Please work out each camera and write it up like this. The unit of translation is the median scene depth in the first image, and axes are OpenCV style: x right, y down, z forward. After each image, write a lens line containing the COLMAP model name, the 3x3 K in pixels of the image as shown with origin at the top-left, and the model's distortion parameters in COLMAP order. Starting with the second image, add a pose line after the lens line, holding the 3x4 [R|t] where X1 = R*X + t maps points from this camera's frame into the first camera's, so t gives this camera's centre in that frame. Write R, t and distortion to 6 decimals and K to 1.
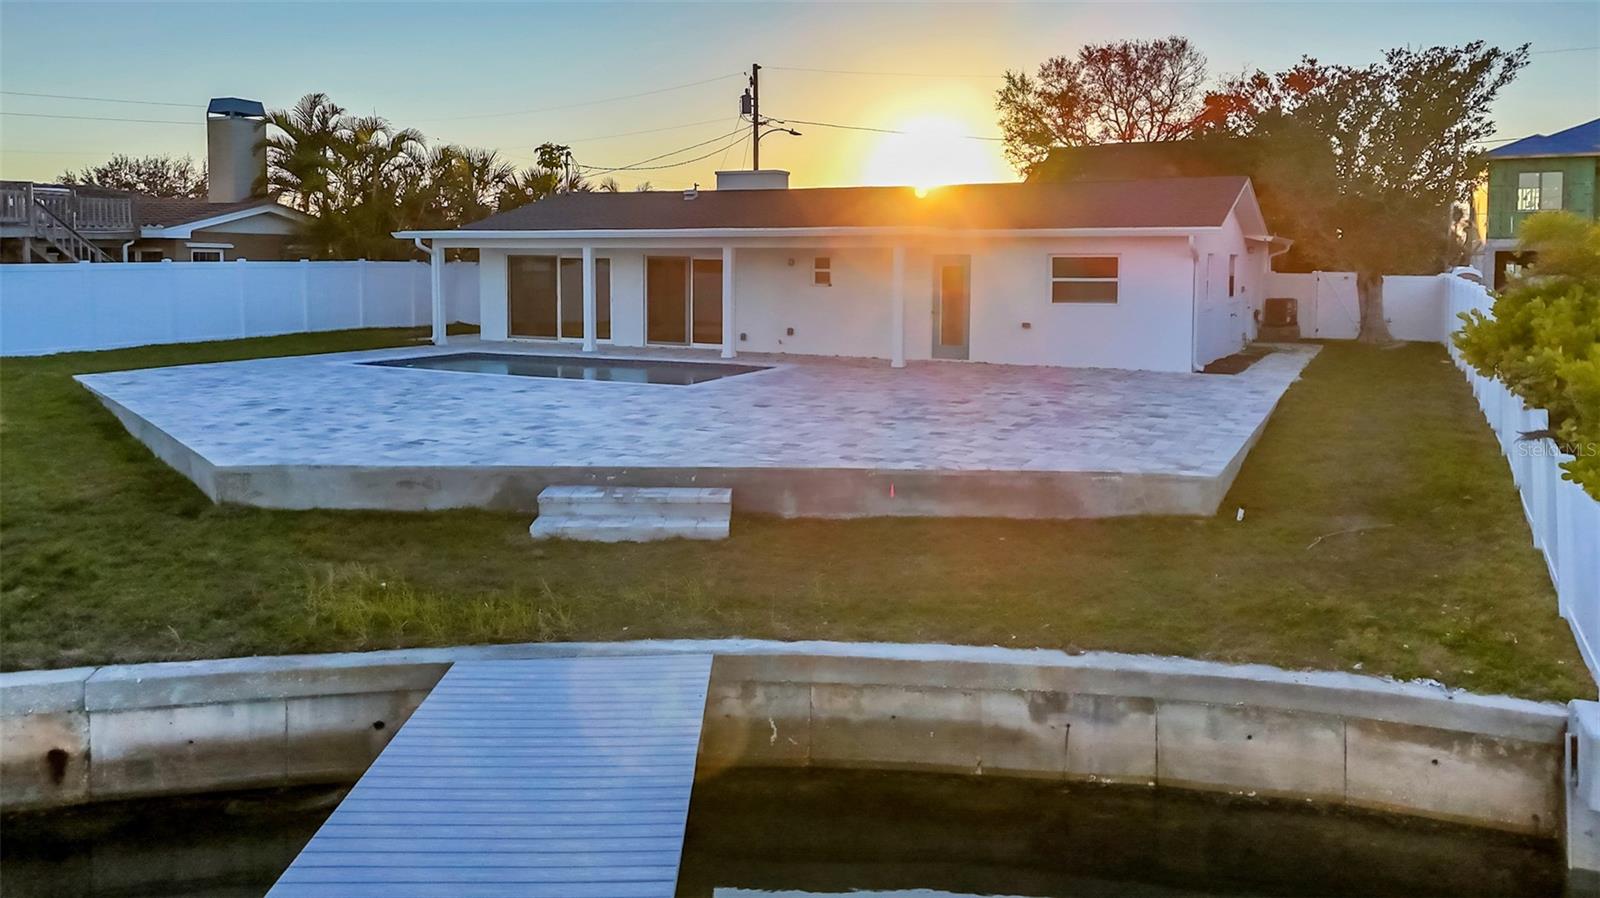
lens RADIAL K [[1236.0, 0, 798.4], [0, 1236.0, 368.1], [0, 0, 1]] dist [0.056561, -0.001726]
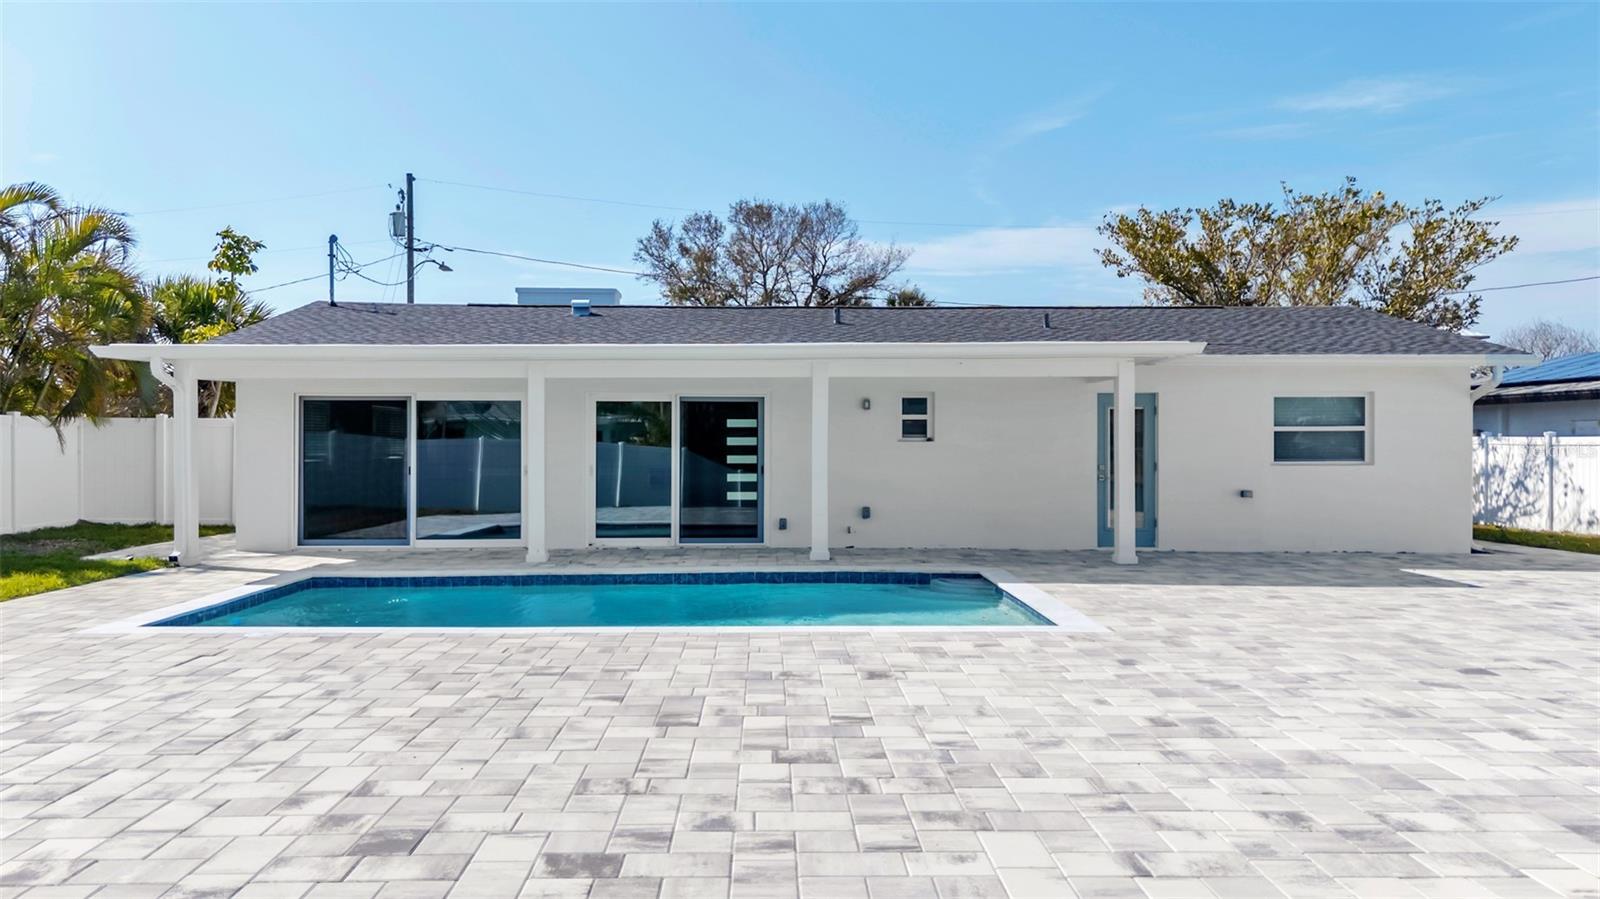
lens RADIAL K [[1236.0, 0, 798.4], [0, 1236.0, 368.6], [0, 0, 1]] dist [0.056561, -0.001726]
pose [[0.891962, 0.026734, 0.451320, -0.621941], [0.040659, 0.989462, -0.138966, -0.031418], [-0.450279, 0.142302, 0.881475, 0.852577]]
